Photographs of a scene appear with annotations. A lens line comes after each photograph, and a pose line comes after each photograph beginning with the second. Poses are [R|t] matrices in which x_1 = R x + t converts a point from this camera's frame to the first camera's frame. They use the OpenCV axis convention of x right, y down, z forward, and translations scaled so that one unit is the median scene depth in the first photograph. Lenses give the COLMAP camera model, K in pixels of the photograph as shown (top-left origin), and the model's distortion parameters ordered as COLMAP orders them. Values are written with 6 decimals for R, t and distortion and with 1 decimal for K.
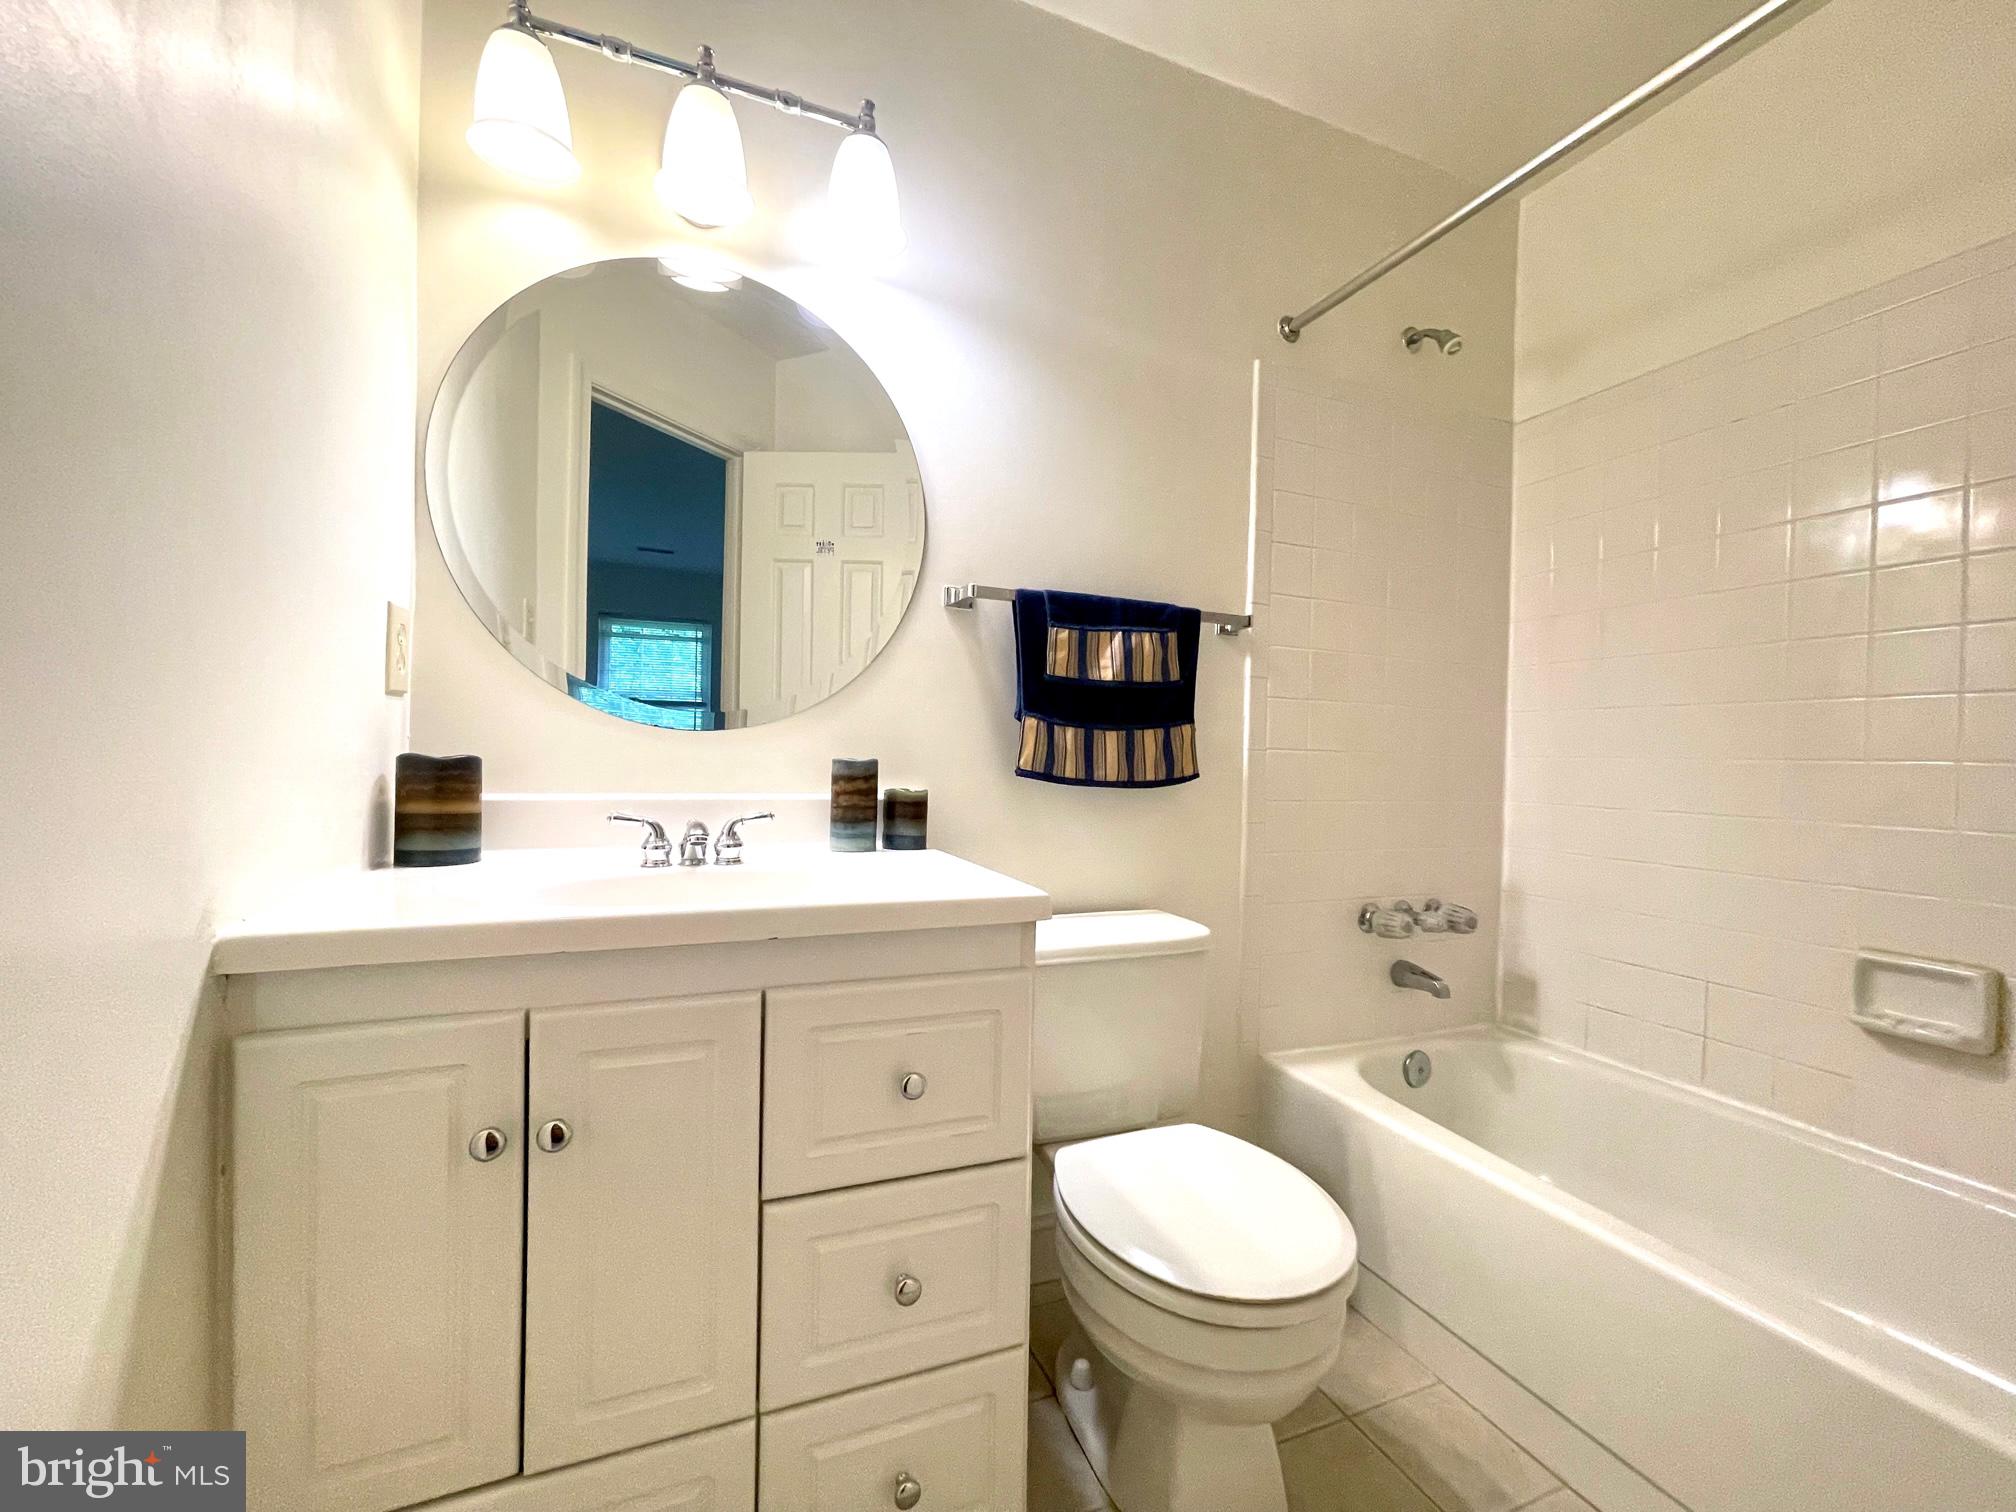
lens RADIAL K [[816.6, 0, 1006.5], [0, 816.6, 760.5], [0, 0, 1]] dist [0.001023, -0.001521]
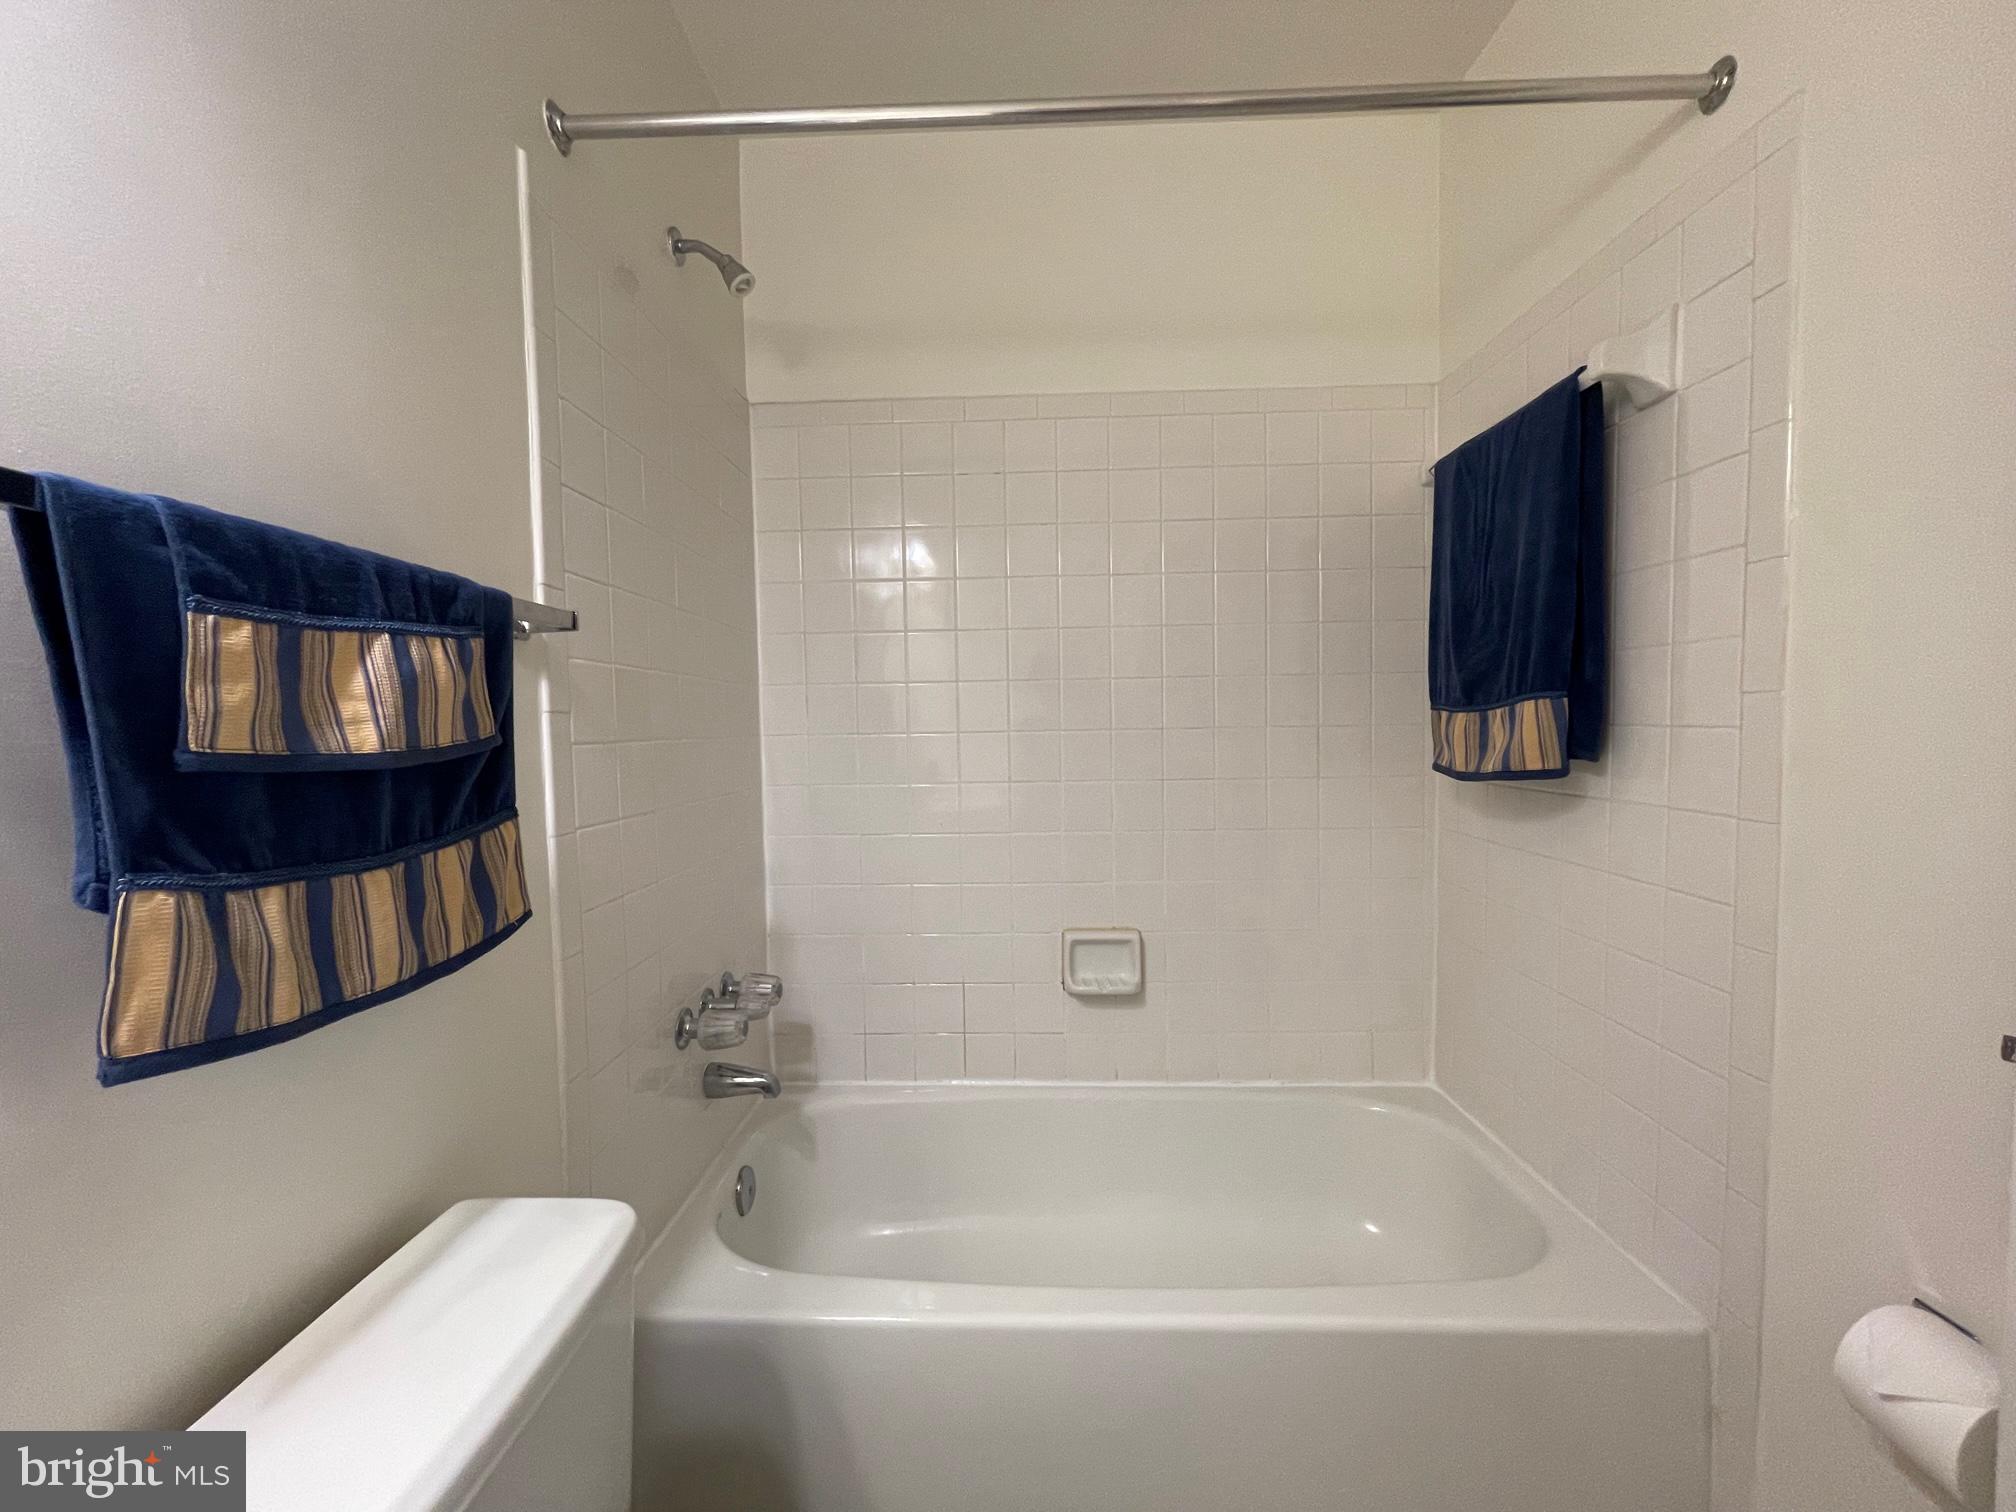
lens RADIAL K [[816.6, 0, 1001.4], [0, 816.6, 763.1], [0, 0, 1]] dist [0.001023, -0.001521]
pose [[0.413533, -0.072803, 0.907574, -0.115137], [0.028037, 0.997344, 0.067229, -0.110683], [-0.910058, -0.002356, 0.414475, 0.536247]]
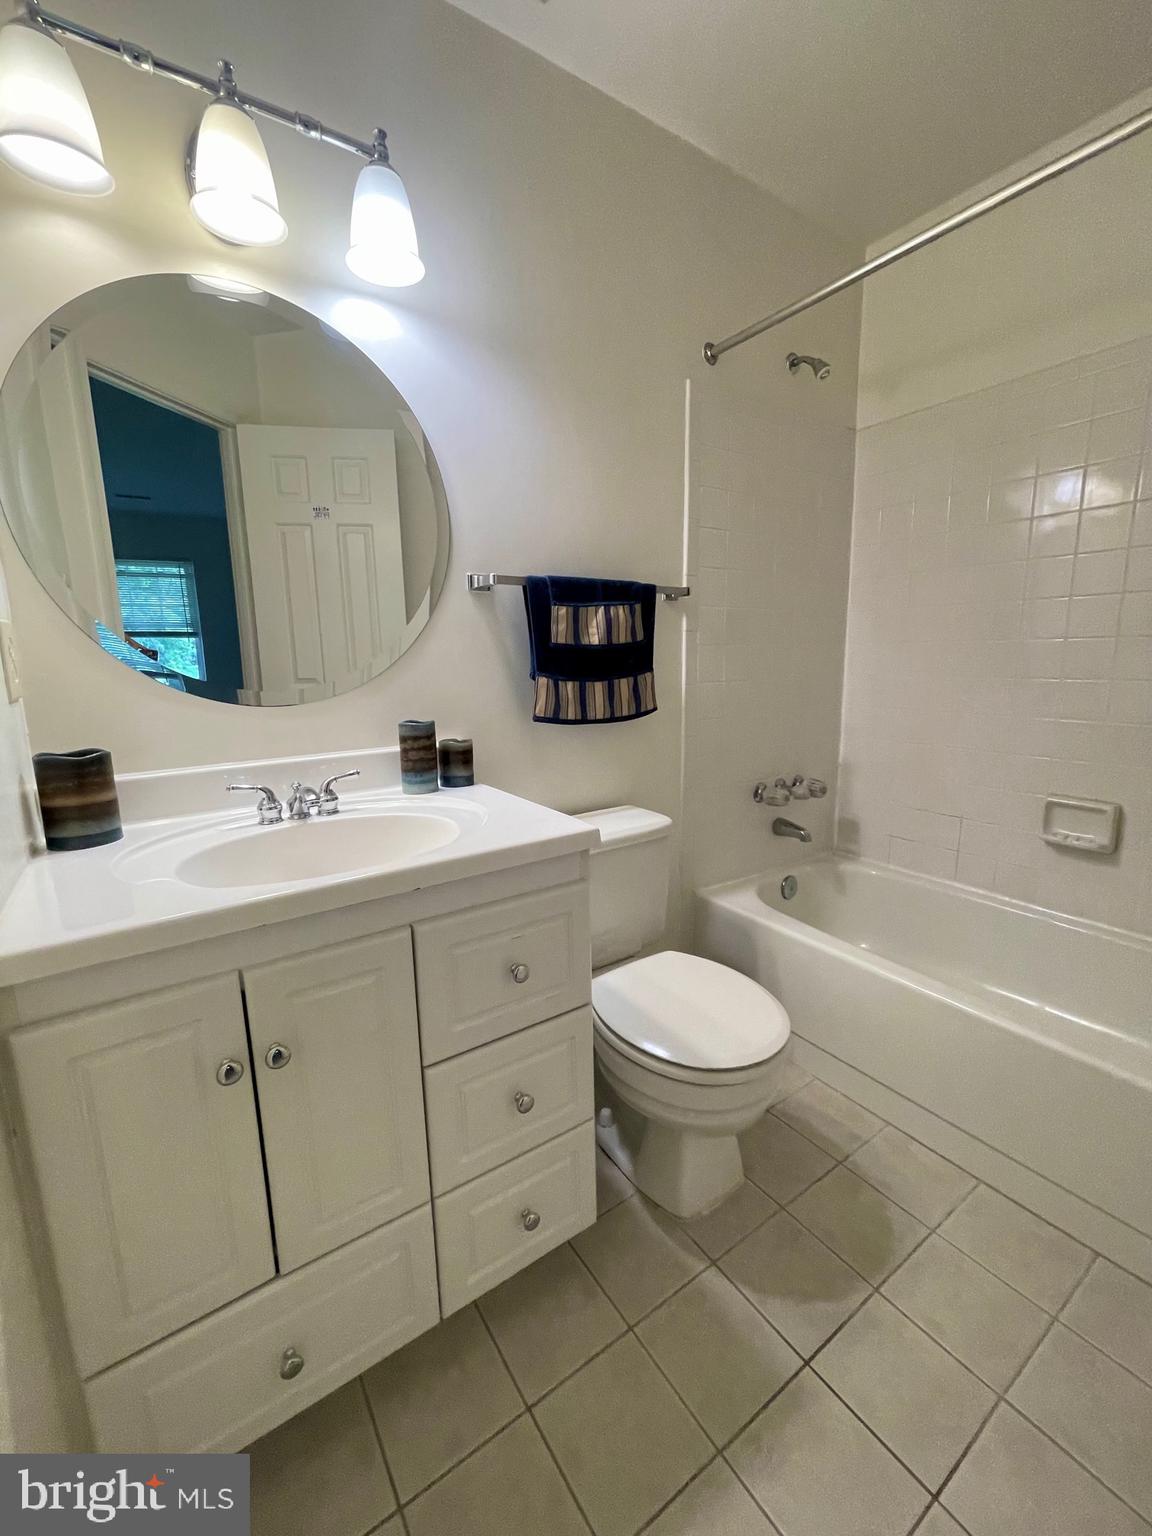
lens RADIAL K [[622.2, 0, 575.8], [0, 622.2, 759.3], [0, 0, 1]] dist [0.001023, -0.001521]
pose [[0.977699, -0.073576, 0.196702, -0.119276], [0.040219, 0.984883, 0.168484, -0.084943], [-0.206125, -0.156816, 0.965879, -0.003021]]
